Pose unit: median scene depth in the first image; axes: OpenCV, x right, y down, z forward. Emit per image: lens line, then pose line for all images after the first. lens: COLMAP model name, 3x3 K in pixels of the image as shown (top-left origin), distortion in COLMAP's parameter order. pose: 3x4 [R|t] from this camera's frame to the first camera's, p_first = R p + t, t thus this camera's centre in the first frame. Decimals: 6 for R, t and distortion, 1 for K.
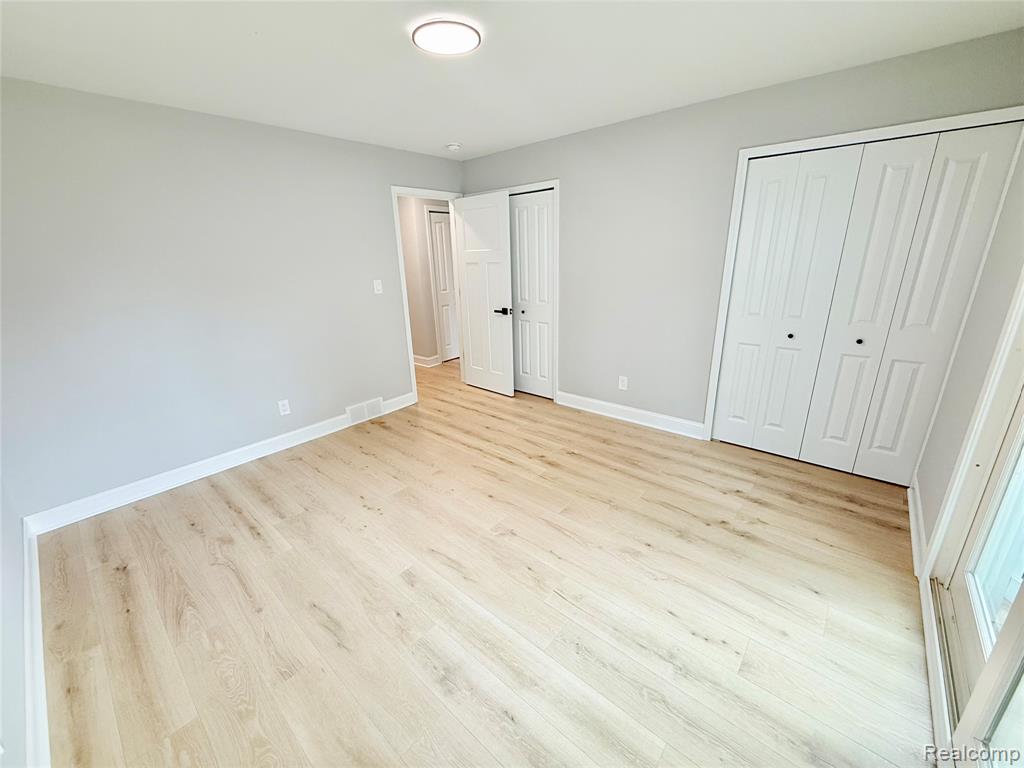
lens RADIAL K [[406.3, 0, 509.1], [0, 406.3, 386.3], [0, 0, 1]] dist [-0.000324, -0.000489]
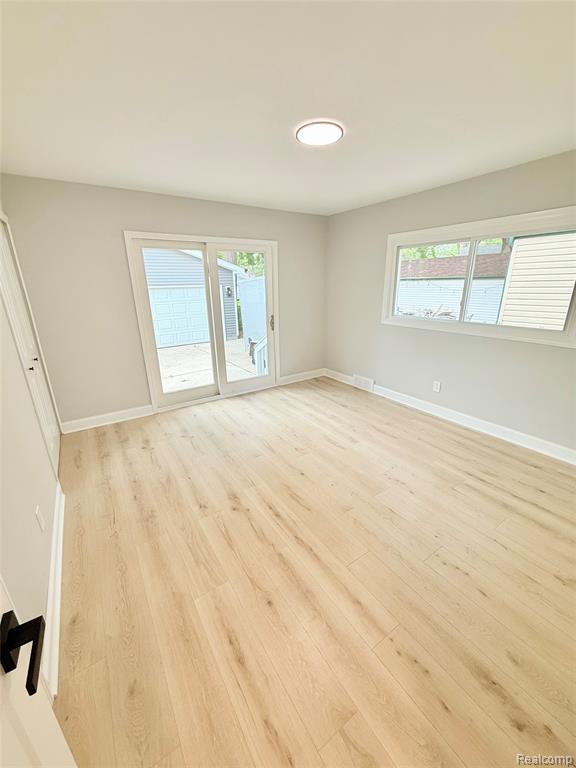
lens RADIAL K [[304.7, 0, 290.3], [0, 304.7, 380.1], [0, 0, 1]] dist [-0.000324, -0.000489]
pose [[-0.965930, -0.035908, 0.256300, -0.252705], [0.122086, 0.809990, 0.573594, -0.542873], [-0.228197, 0.585343, -0.778010, 1.640718]]
